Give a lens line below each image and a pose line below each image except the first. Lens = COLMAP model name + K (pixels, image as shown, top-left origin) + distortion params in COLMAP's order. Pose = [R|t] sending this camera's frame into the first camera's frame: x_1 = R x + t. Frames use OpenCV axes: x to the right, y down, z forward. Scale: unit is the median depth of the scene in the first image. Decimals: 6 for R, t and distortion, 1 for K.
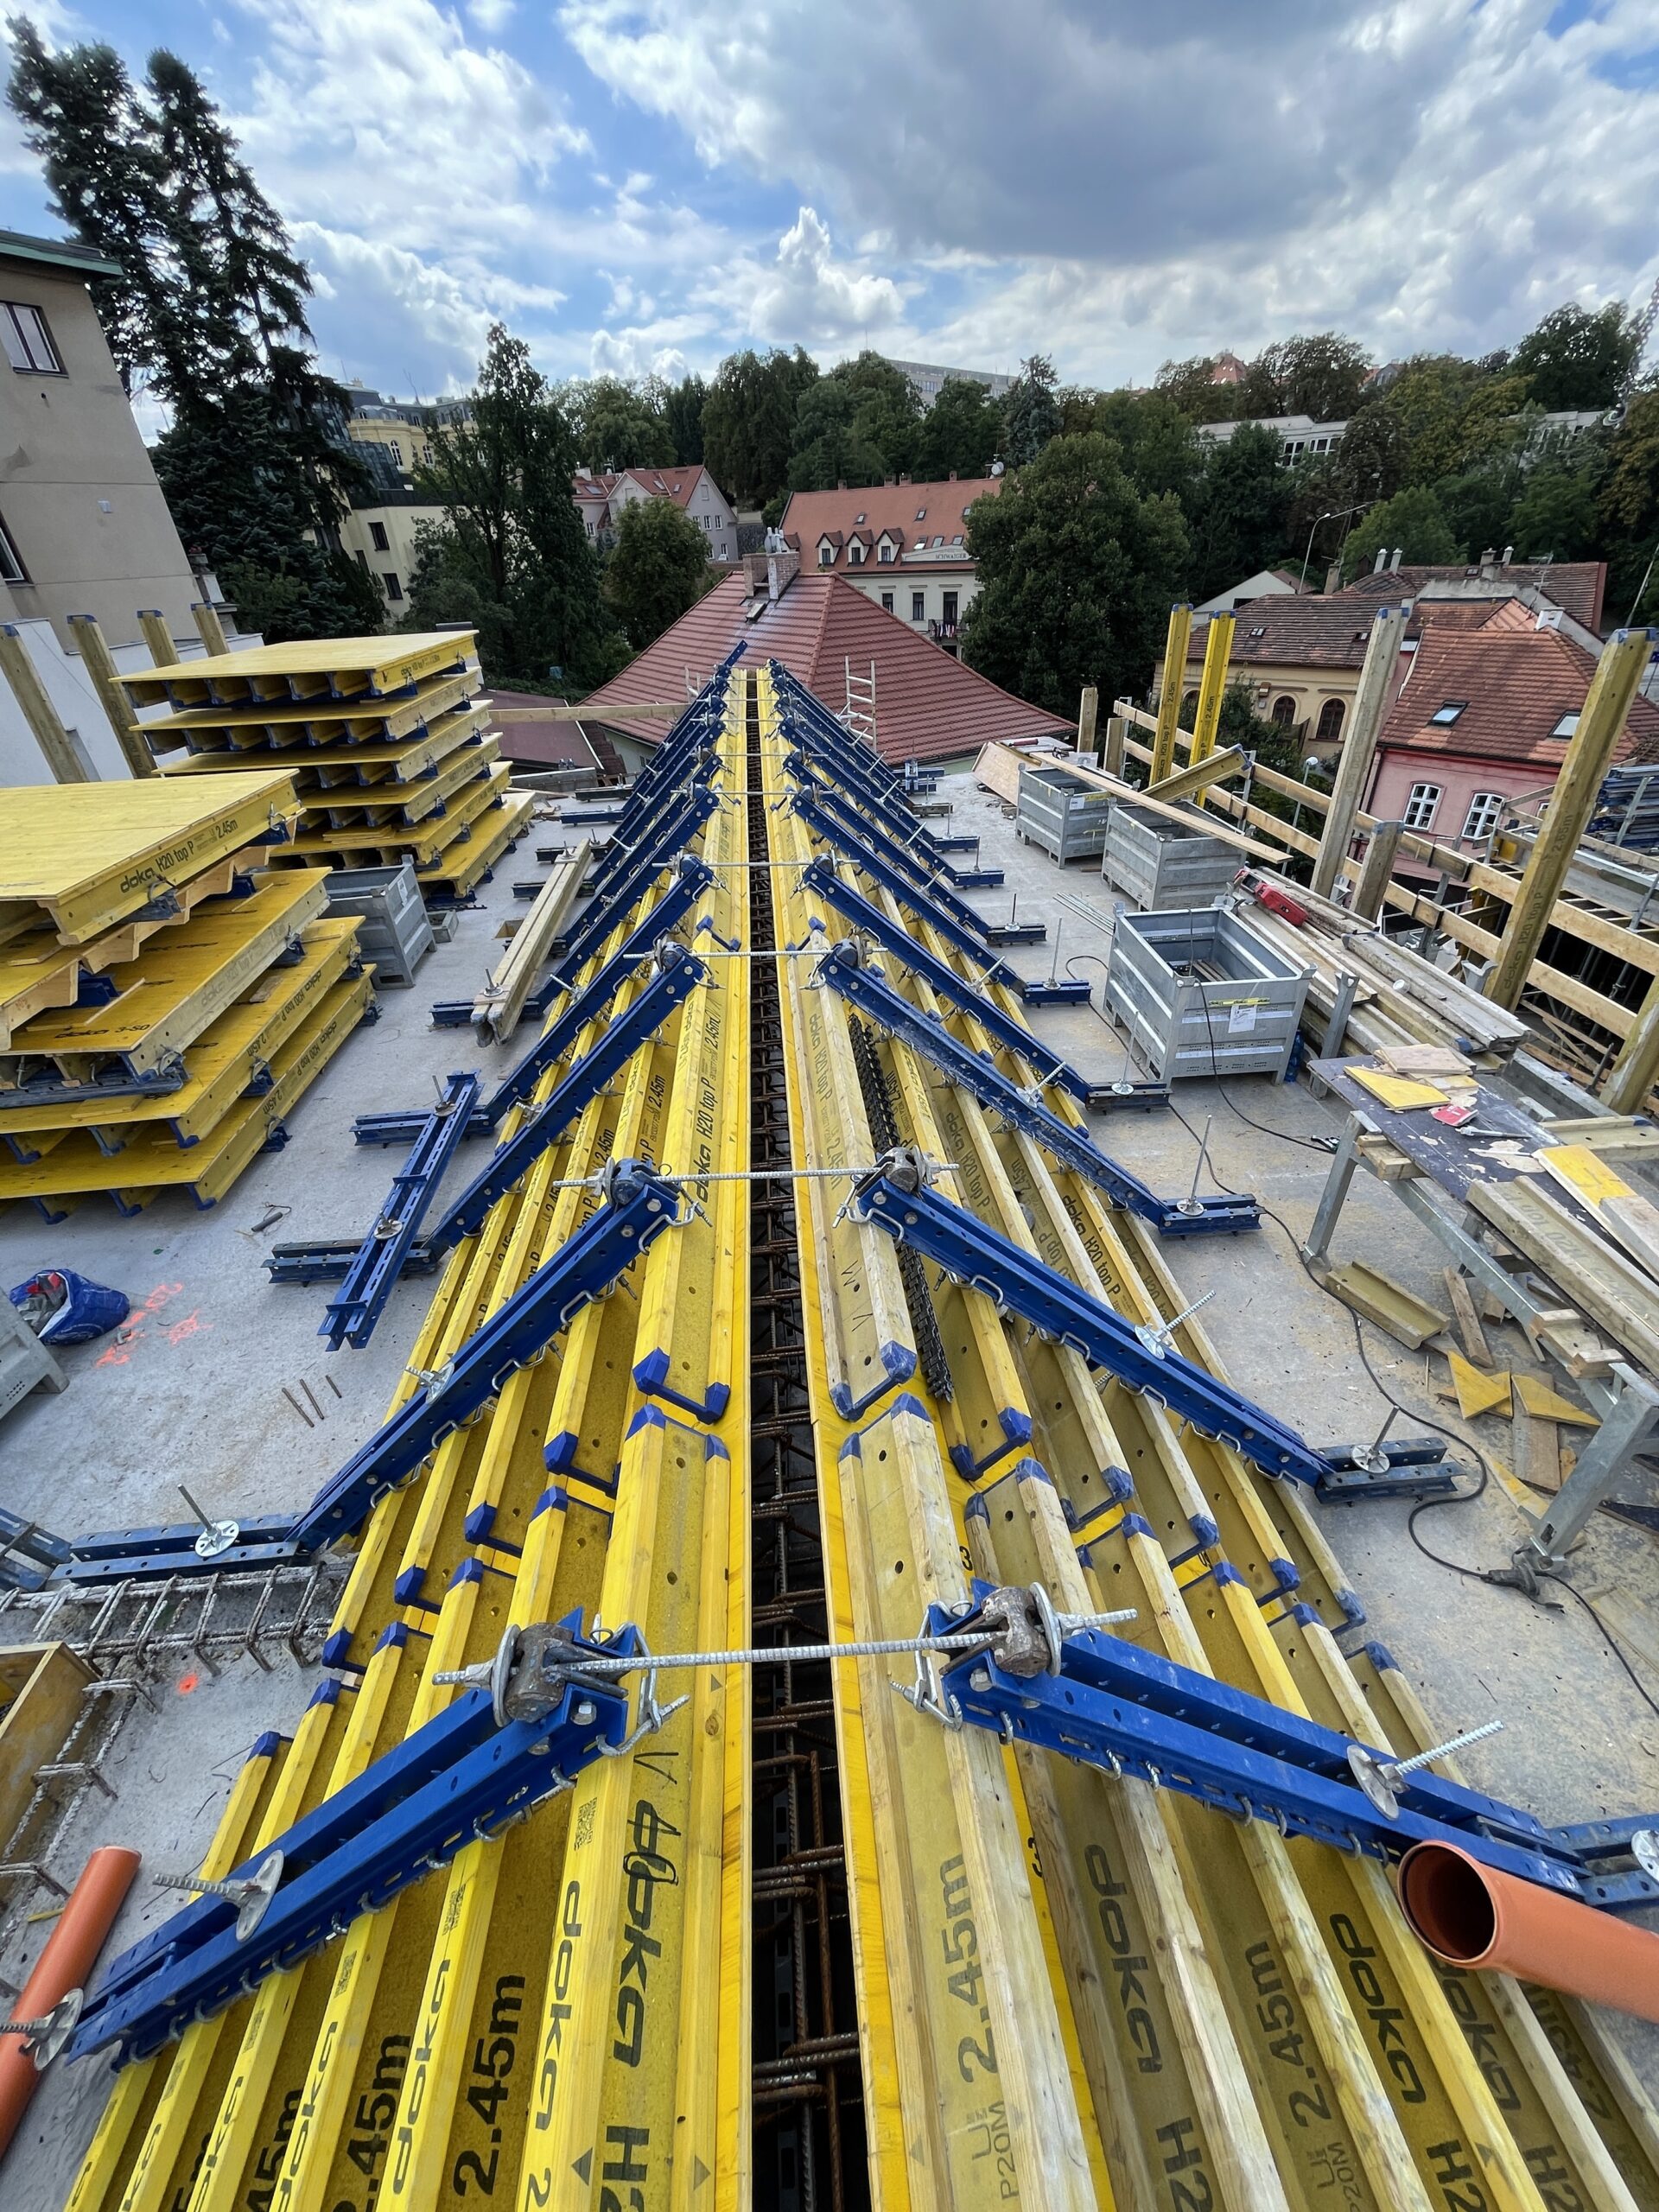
lens RADIAL K [[891.6, 0, 835.4], [0, 891.6, 1108.0], [0, 0, 1]] dist [0.008818, -0.003245]
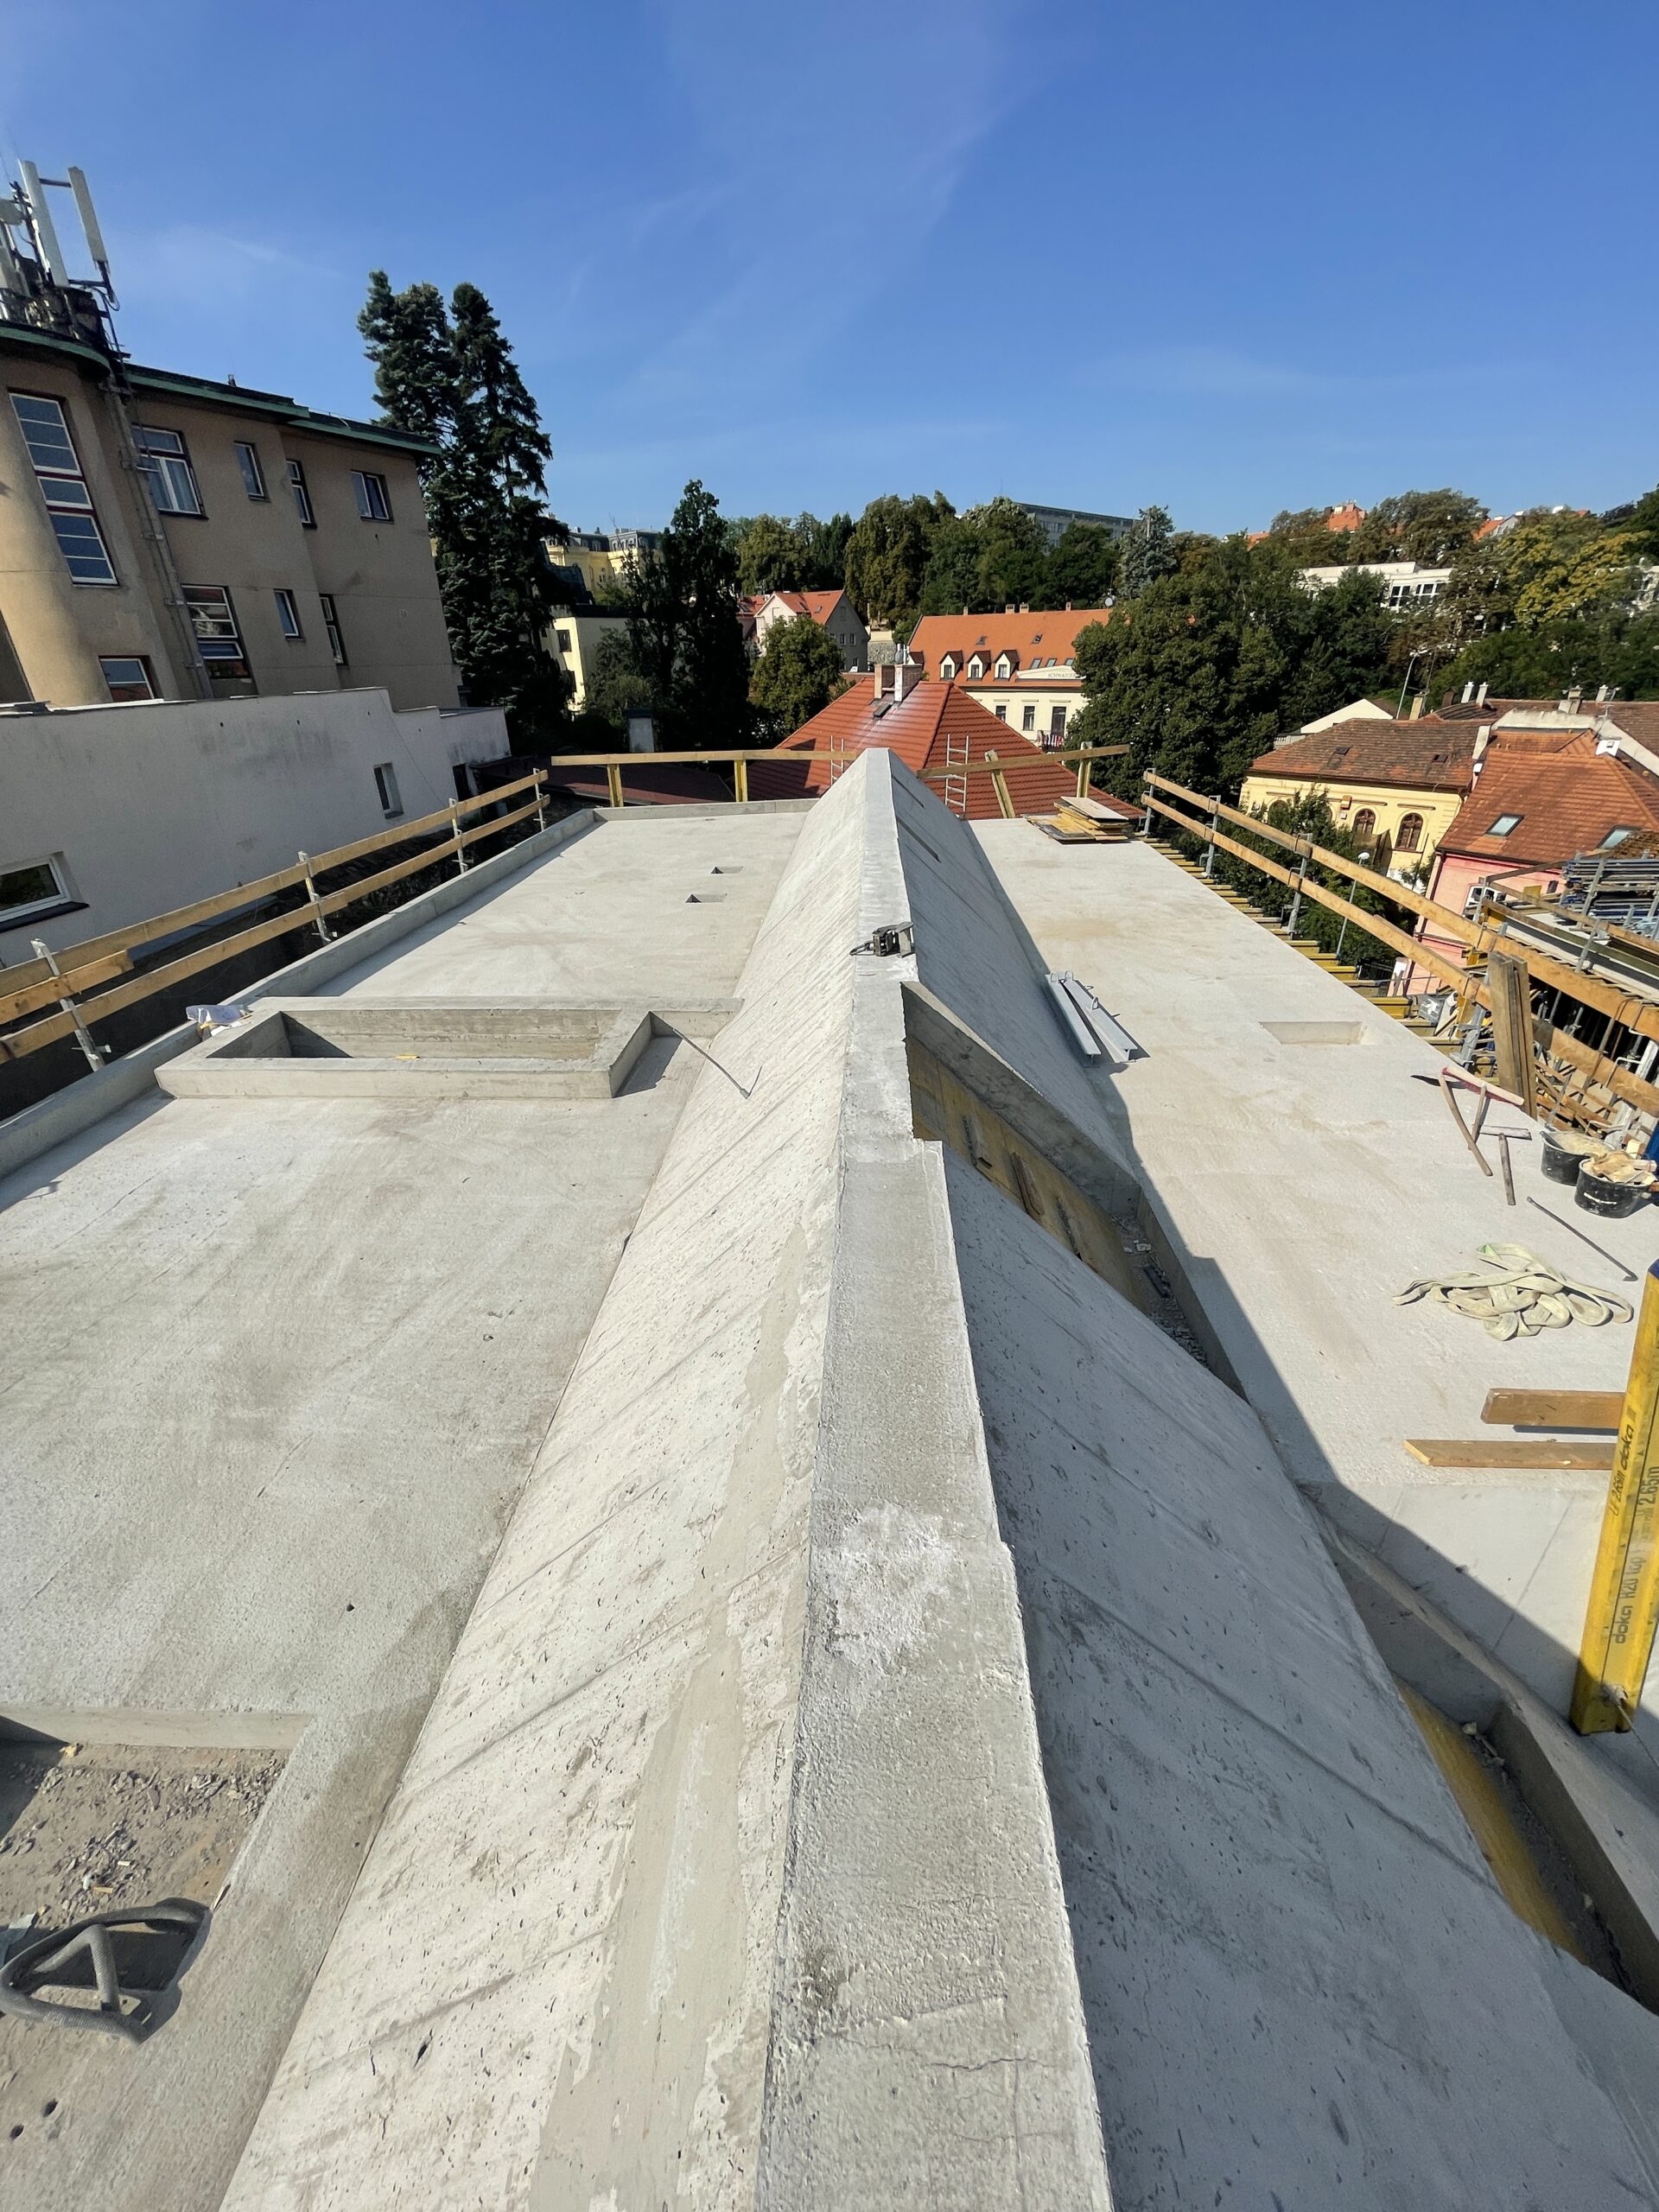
lens RADIAL K [[893.7, 0, 819.6], [0, 893.7, 1101.6], [0, 0, 1]] dist [0.000920, 0.000721]
pose [[0.989852, 0.089559, -0.110328, 0.005319], [-0.100486, 0.990117, -0.097826, 0.044375], [0.100476, 0.107919, 0.989069, -0.065797]]
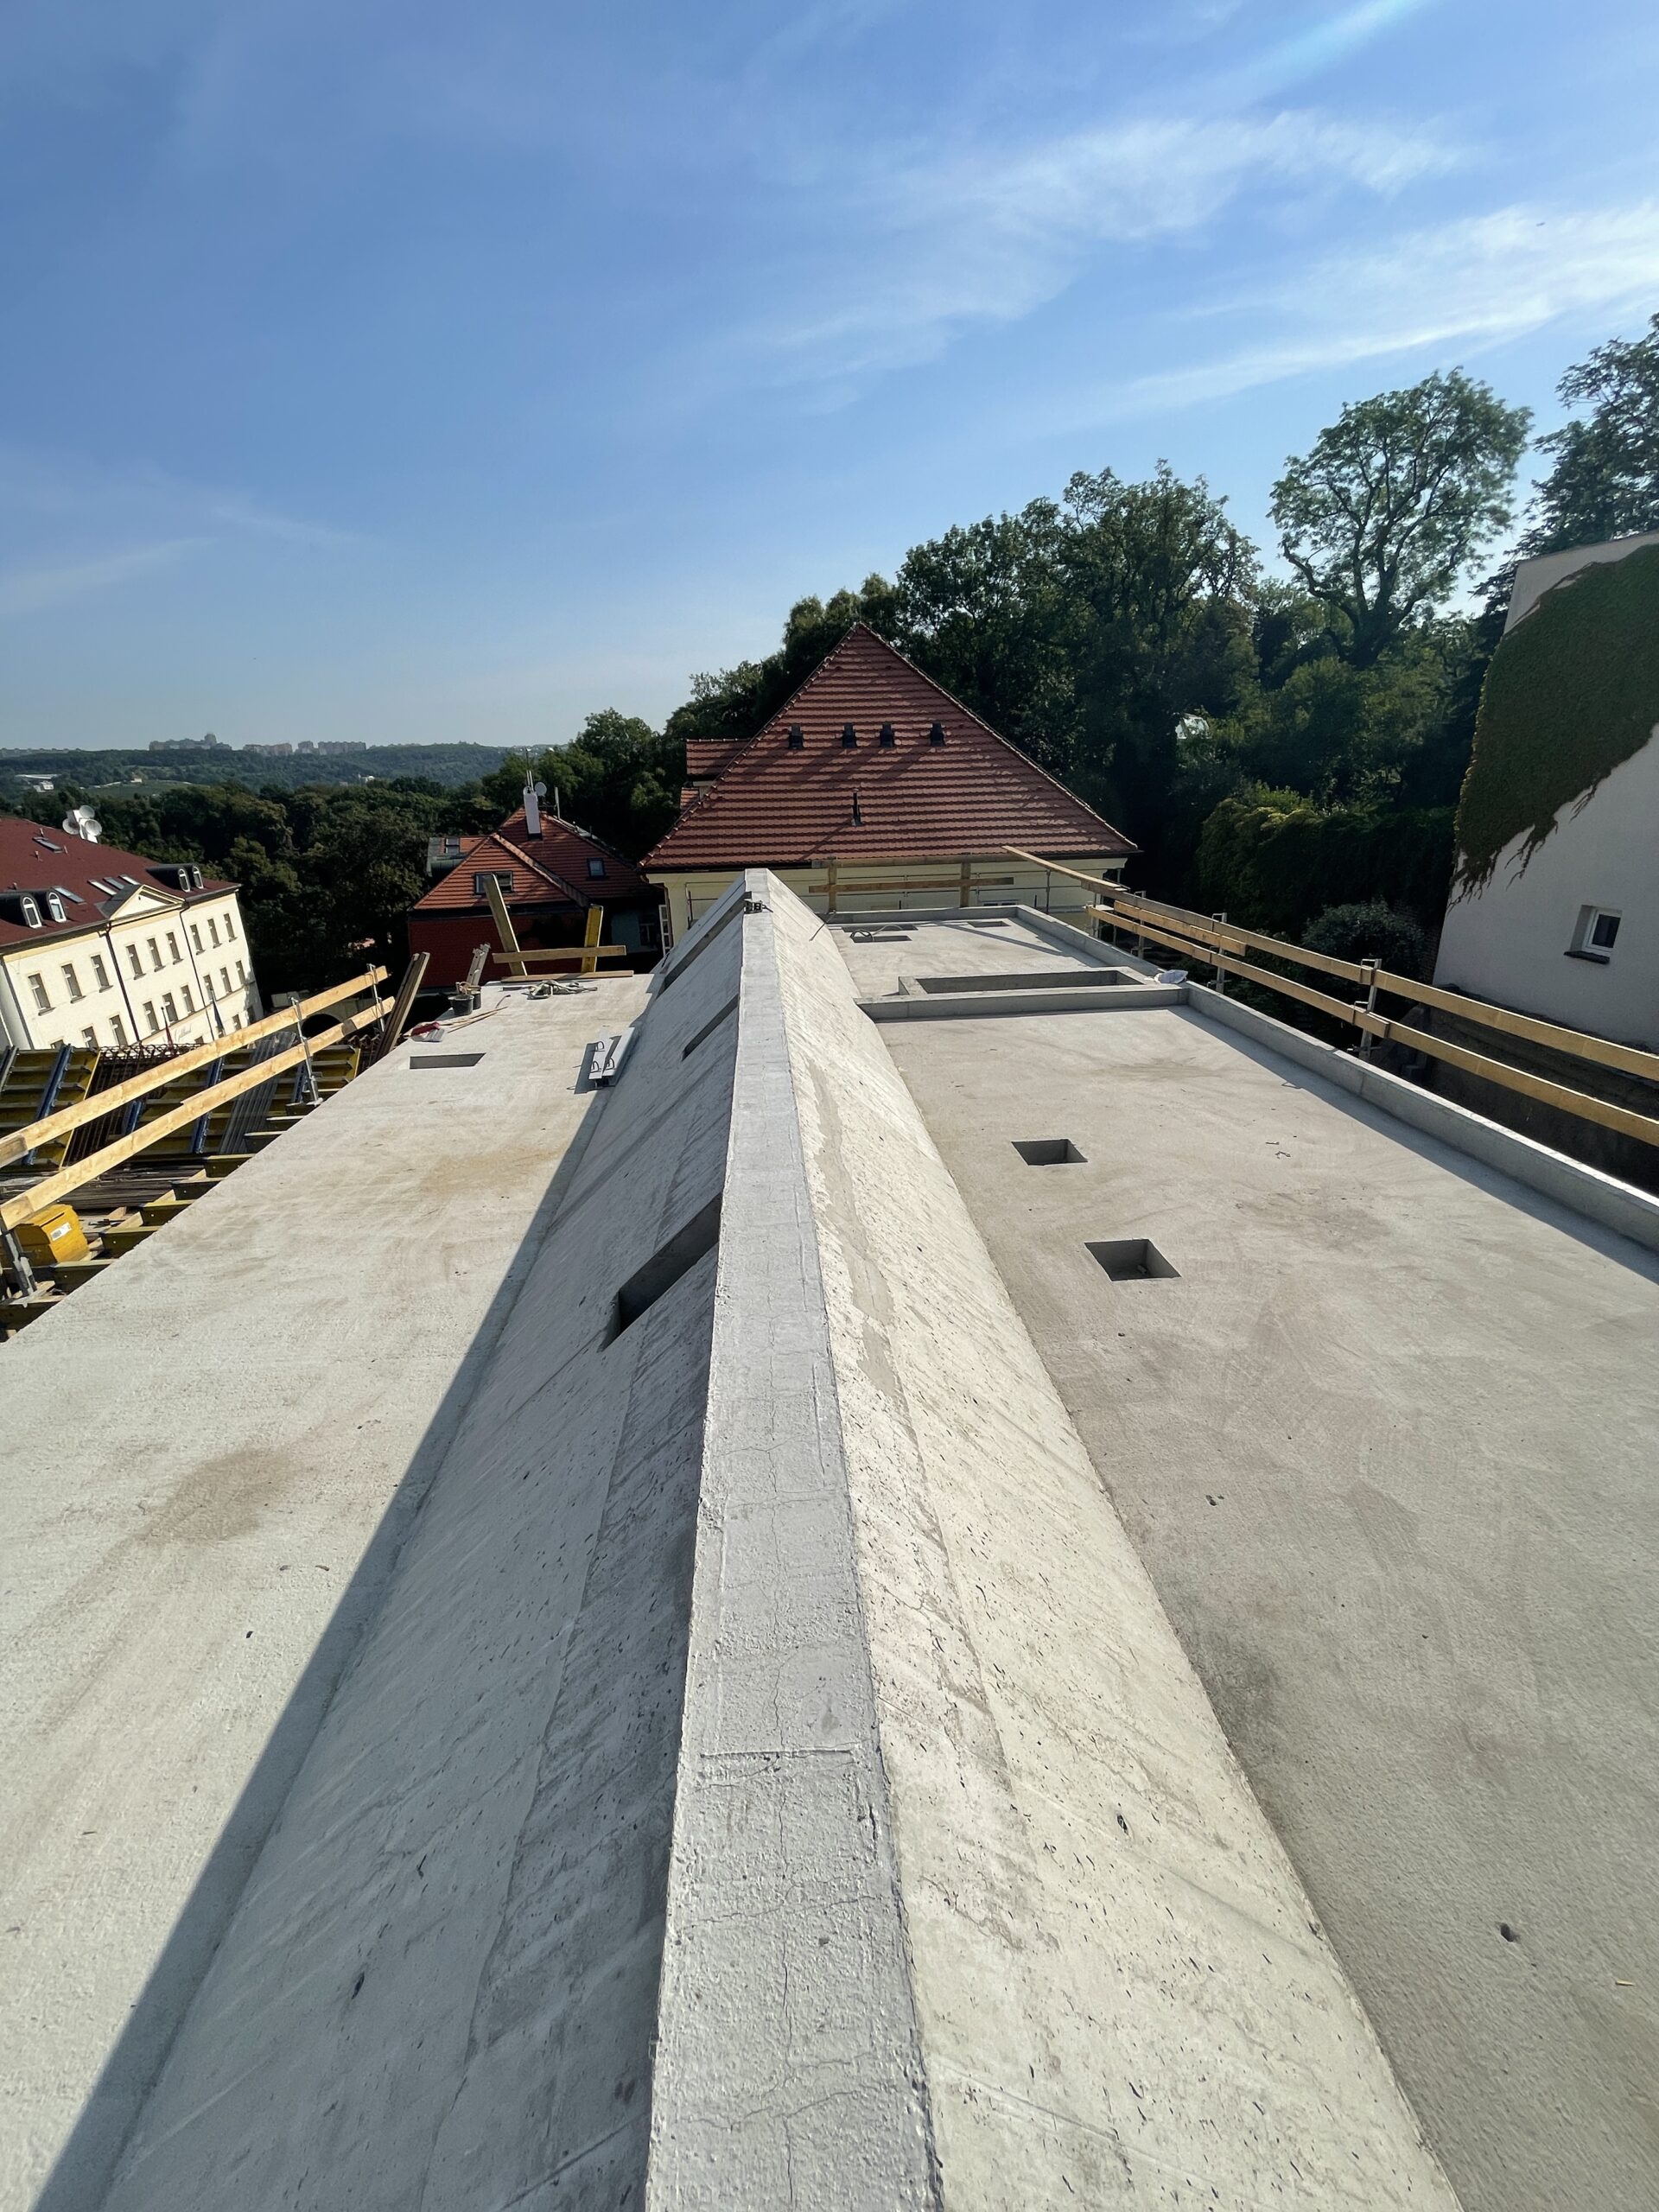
lens RADIAL K [[891.6, 0, 835.4], [0, 891.6, 1108.0], [0, 0, 1]] dist [0.008818, -0.003245]
pose [[-0.997456, 0.064299, 0.030774, -0.075382], [0.063308, 0.600615, 0.797028, -0.462203], [0.032764, 0.796949, -0.603158, 0.725658]]
